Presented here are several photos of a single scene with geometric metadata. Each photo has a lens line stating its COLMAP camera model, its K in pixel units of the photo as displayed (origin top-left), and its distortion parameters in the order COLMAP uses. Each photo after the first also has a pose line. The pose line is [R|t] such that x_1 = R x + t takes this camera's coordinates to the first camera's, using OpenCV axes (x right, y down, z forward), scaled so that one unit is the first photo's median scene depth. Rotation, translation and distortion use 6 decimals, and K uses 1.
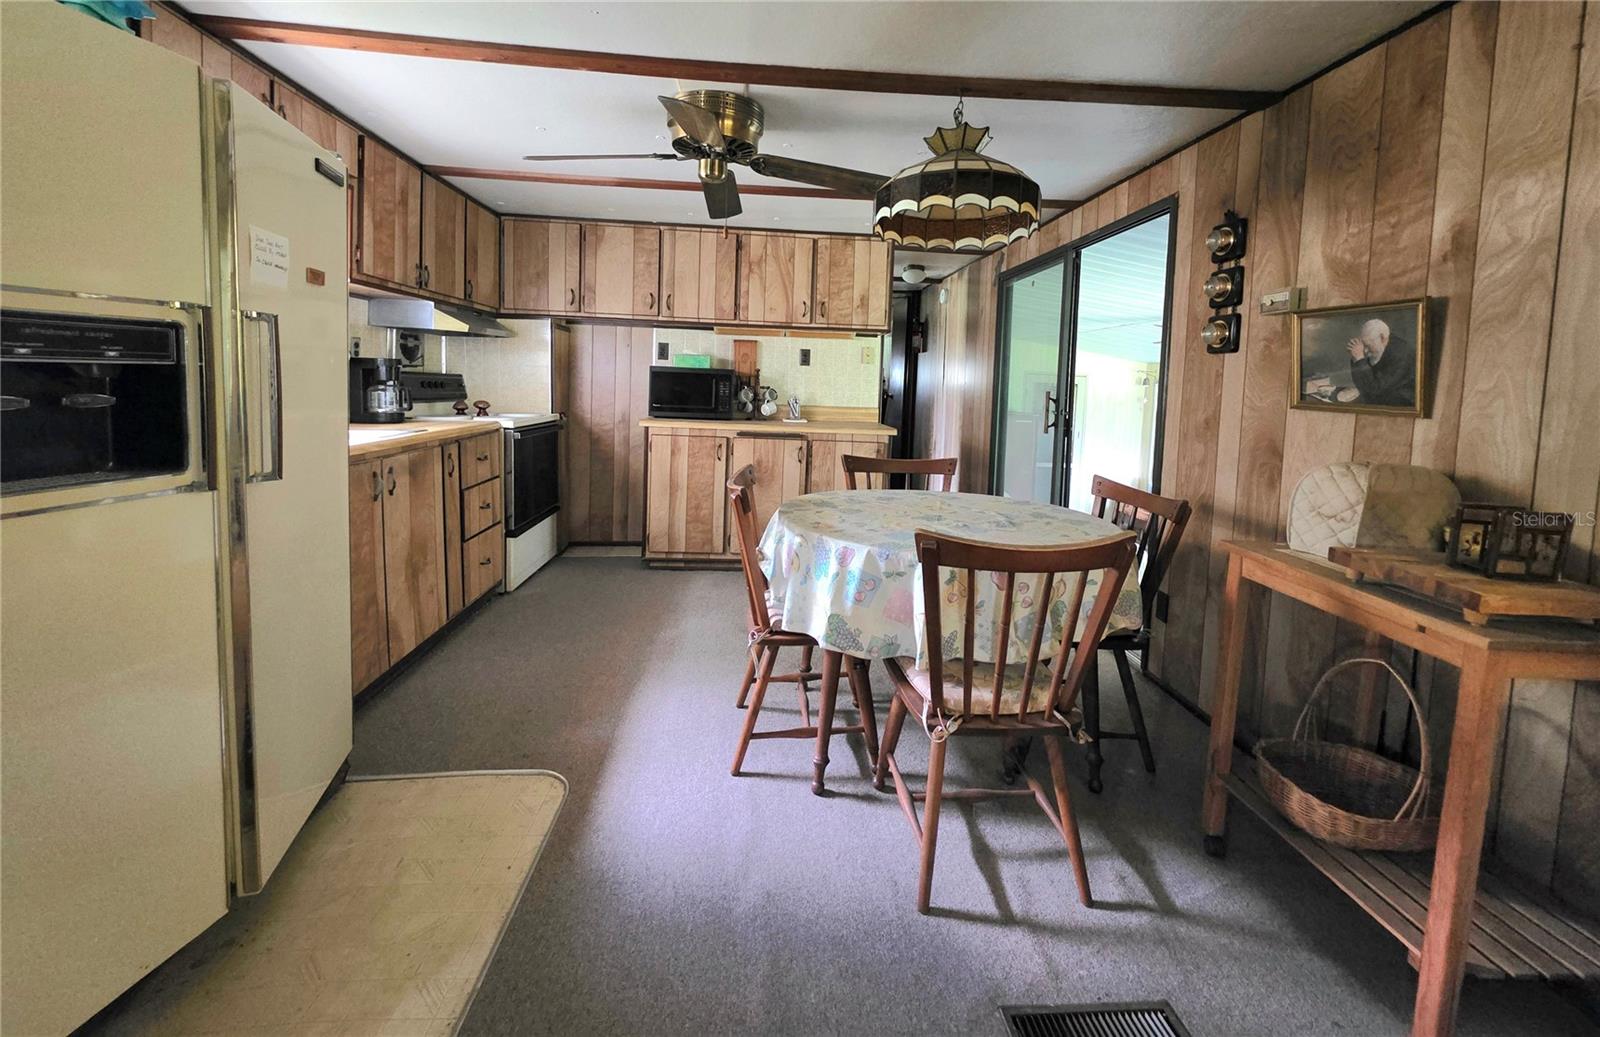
lens RADIAL K [[640.2, 0, 802.5], [0, 640.2, 429.5], [0, 0, 1]] dist [0.003730, 0.000353]
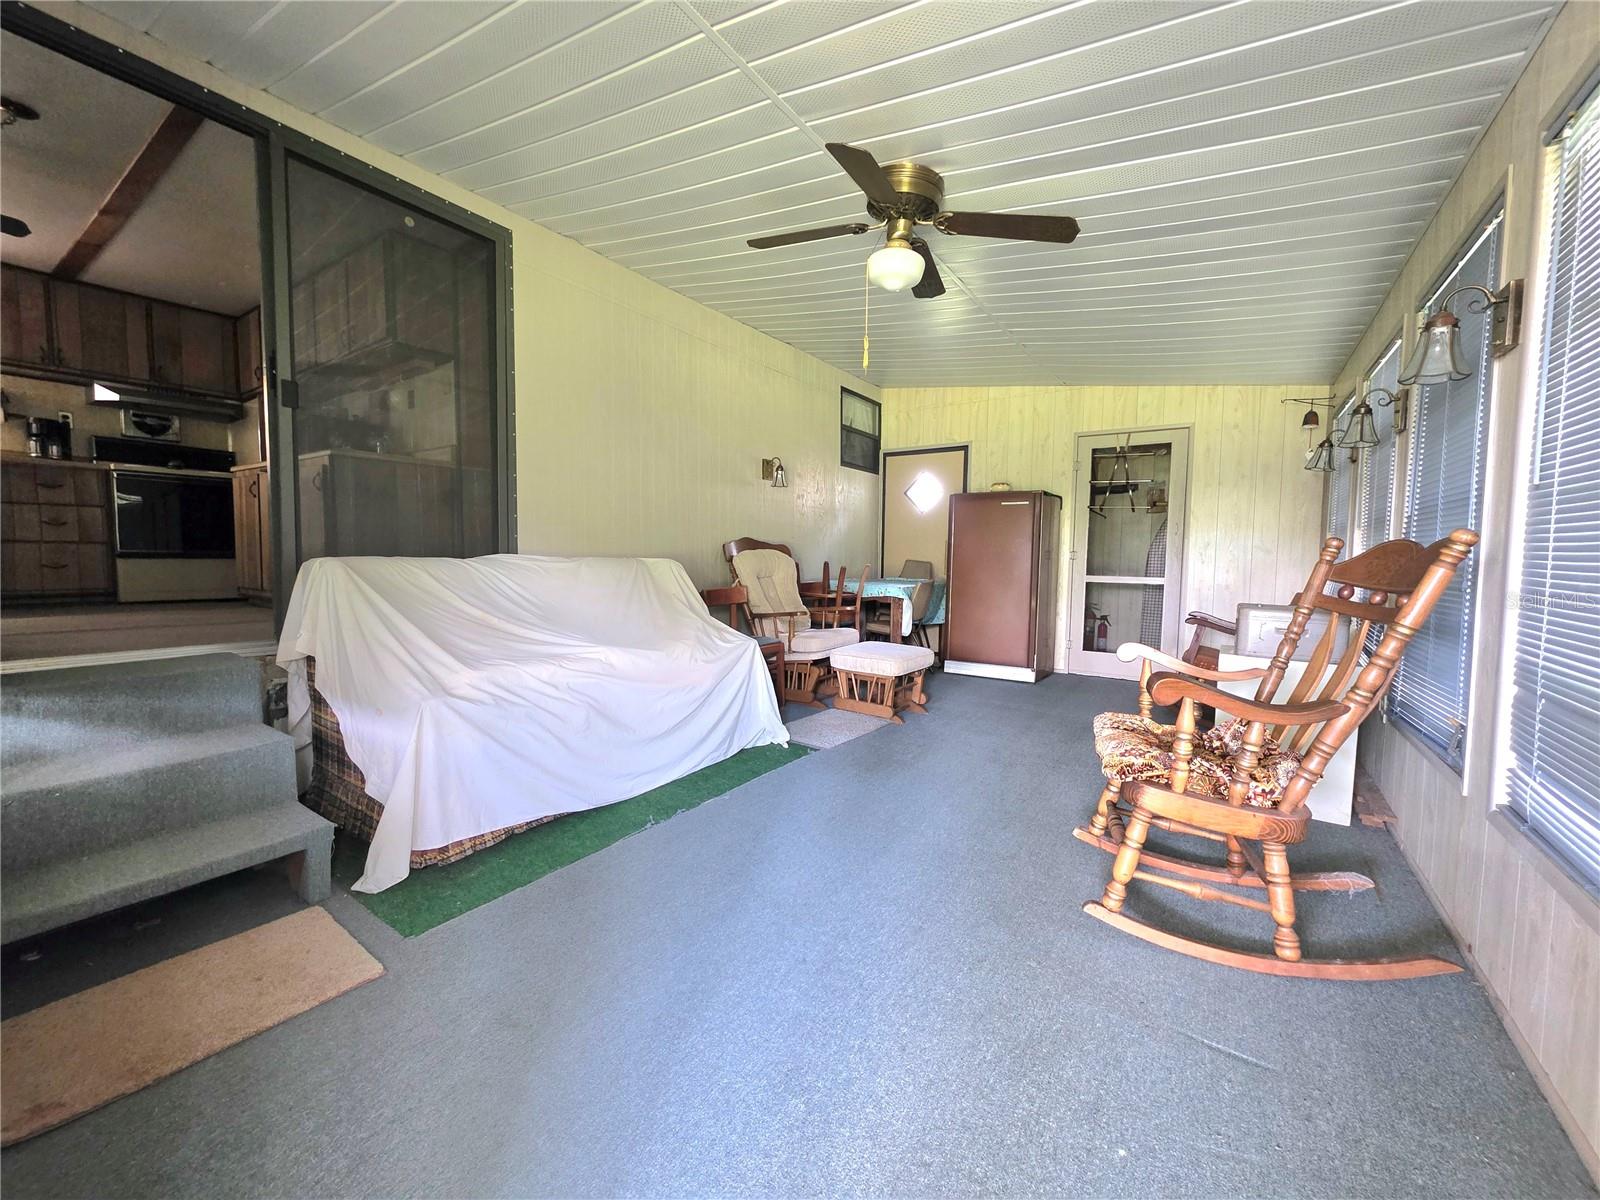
lens RADIAL K [[638.9, 0, 797.4], [0, 638.9, 593.6], [0, 0, 1]] dist [0.000741, 0.001036]
pose [[0.782439, 0.006790, -0.622691, 1.243635], [-0.023319, 0.999559, -0.018402, 0.211597], [0.622291, 0.028919, 0.782252, 0.779341]]
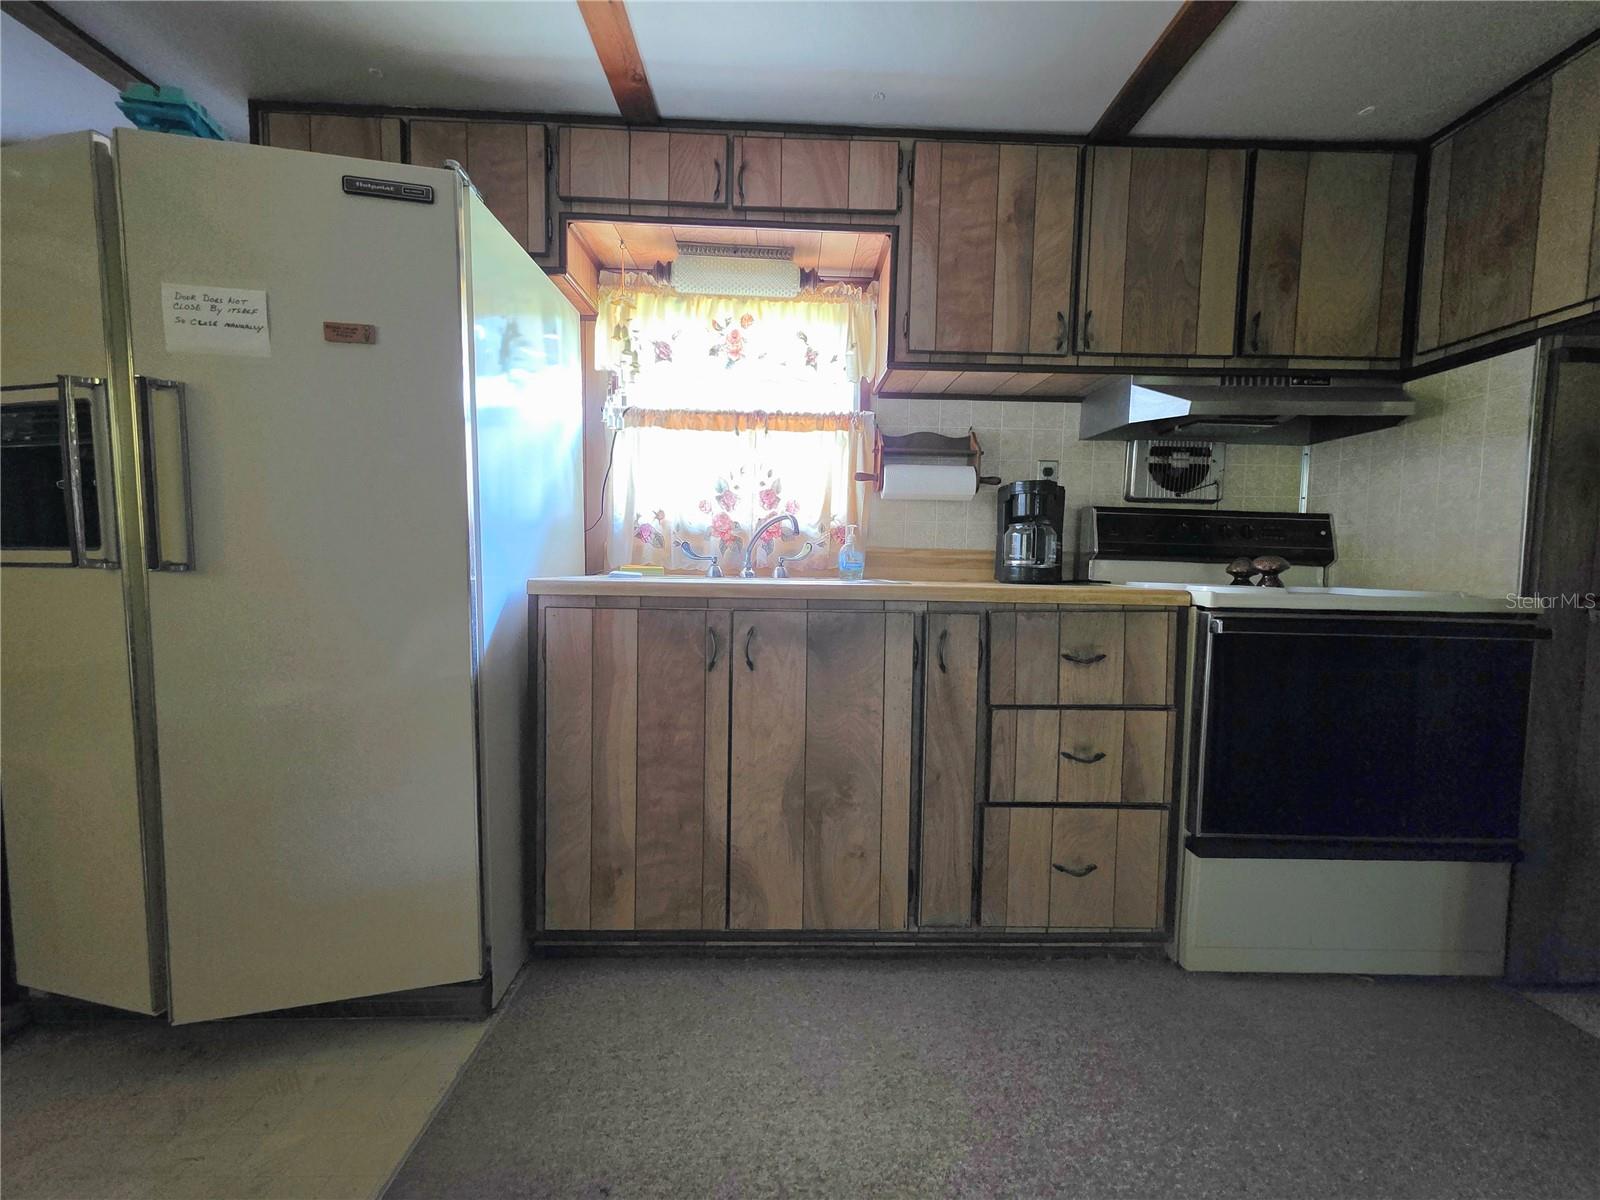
lens RADIAL K [[638.9, 0, 803.9], [0, 638.9, 592.7], [0, 0, 1]] dist [0.000741, 0.001036]
pose [[-0.048909, 0.025529, -0.998477, -0.000588], [-0.092500, 0.995261, 0.029978, 0.000671], [0.994511, 0.093826, -0.046315, 0.672145]]
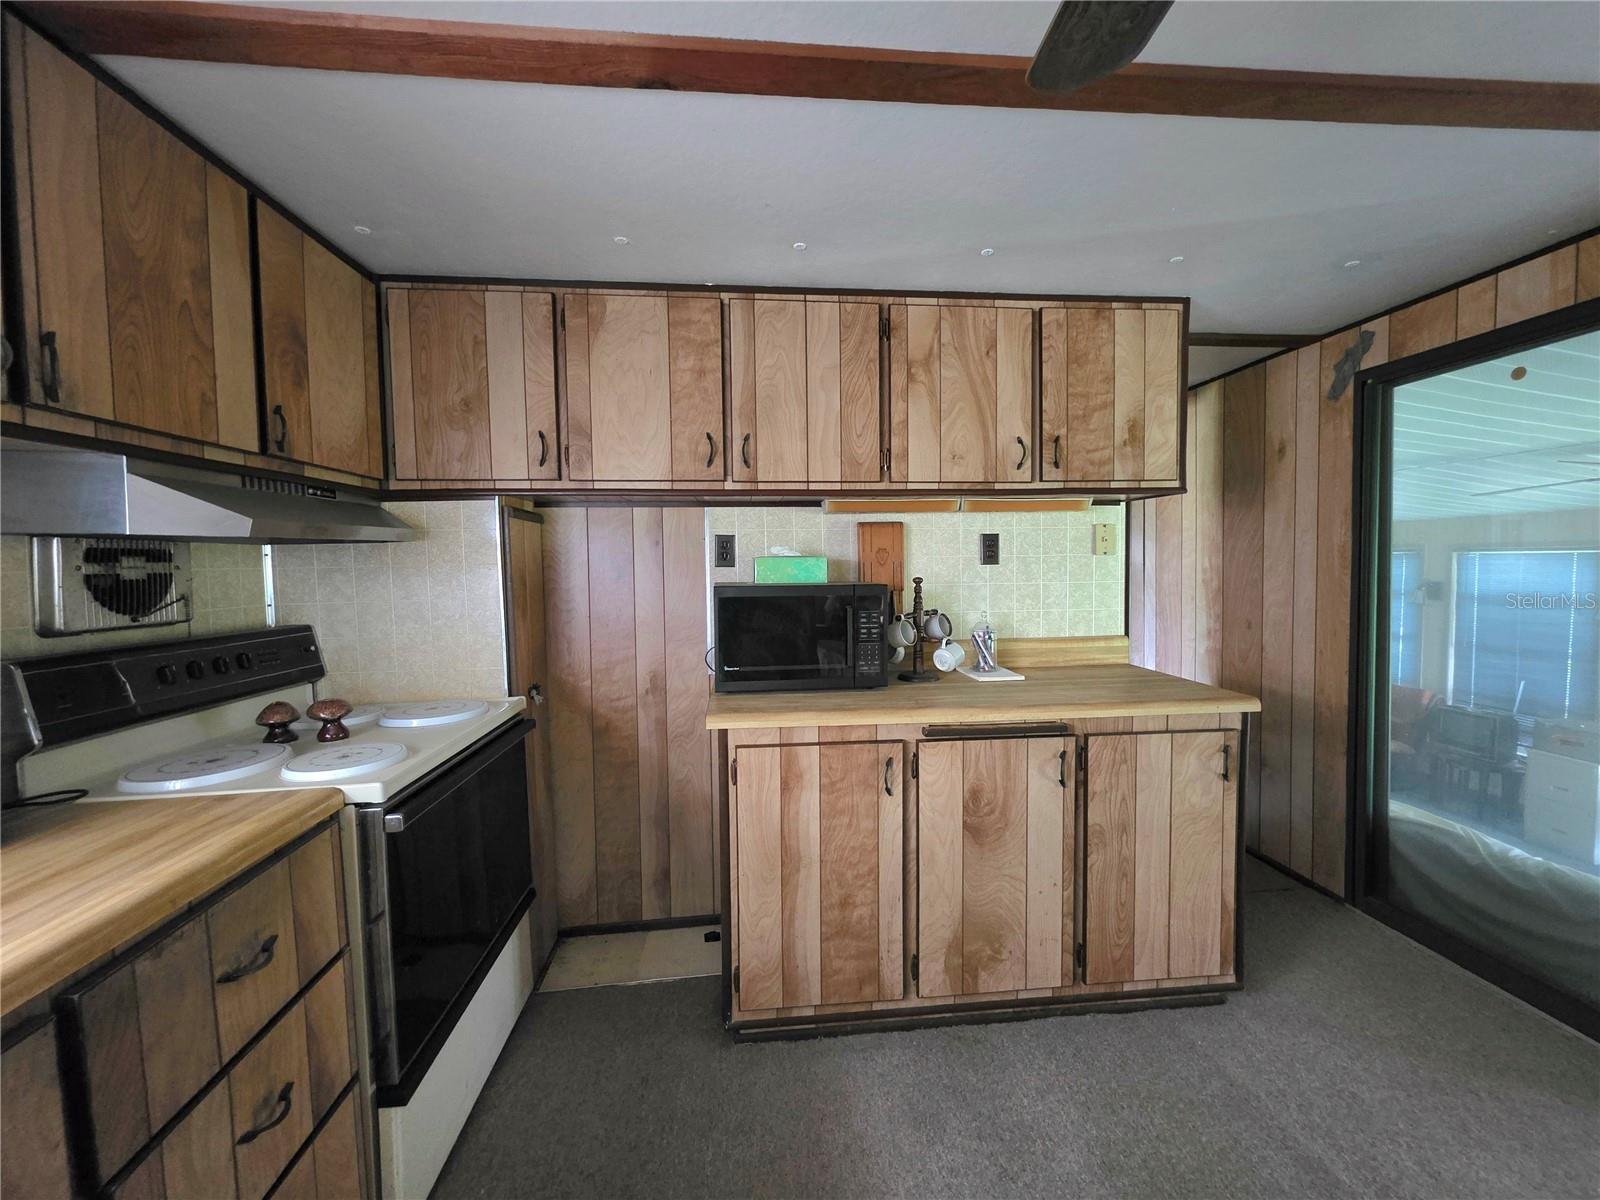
lens RADIAL K [[638.9, 0, 801.1], [0, 638.9, 594.7], [0, 0, 1]] dist [0.000741, 0.001036]
pose [[0.998644, -0.049972, 0.014604, -0.199308], [0.050268, 0.998523, -0.020636, -0.088067], [-0.013551, 0.021343, 0.999680, 0.581584]]
